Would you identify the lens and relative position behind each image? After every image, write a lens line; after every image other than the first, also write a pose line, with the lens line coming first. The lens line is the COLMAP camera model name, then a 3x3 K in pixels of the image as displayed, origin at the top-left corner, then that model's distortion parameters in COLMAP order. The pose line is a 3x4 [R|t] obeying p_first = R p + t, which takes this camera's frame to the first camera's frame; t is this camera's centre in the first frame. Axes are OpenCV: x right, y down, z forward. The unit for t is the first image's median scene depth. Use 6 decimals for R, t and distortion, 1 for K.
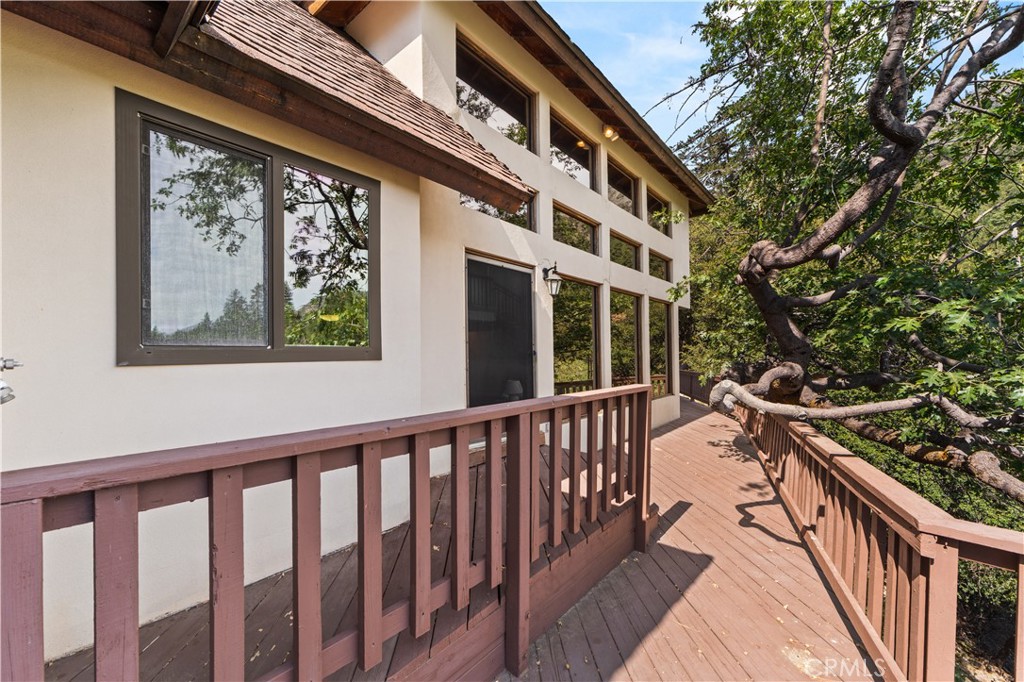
lens RADIAL K [[409.2, 0, 515.4], [0, 409.2, 347.3], [0, 0, 1]] dist [-0.004508, -0.000060]
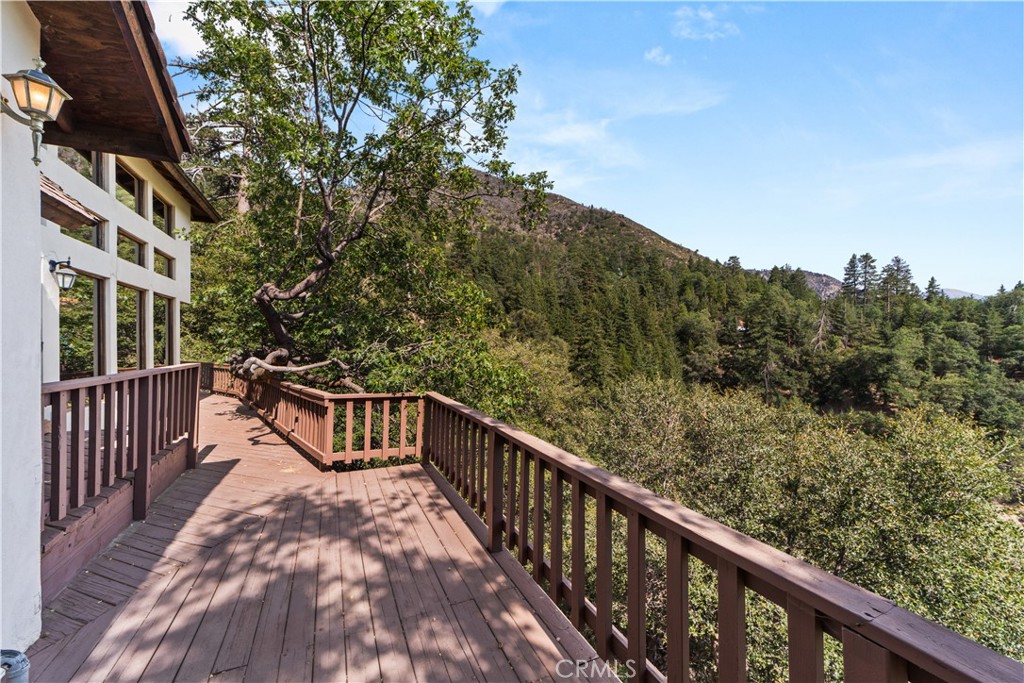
lens RADIAL K [[394.5, 0, 512.0], [0, 394.5, 341.5], [0, 0, 1]] dist [-0.003821, -0.000059]
pose [[0.417131, 0.005200, 0.908832, -0.347727], [-0.011823, 0.999930, -0.000294, -0.004226], [-0.908770, -0.010623, 0.417163, -0.467466]]
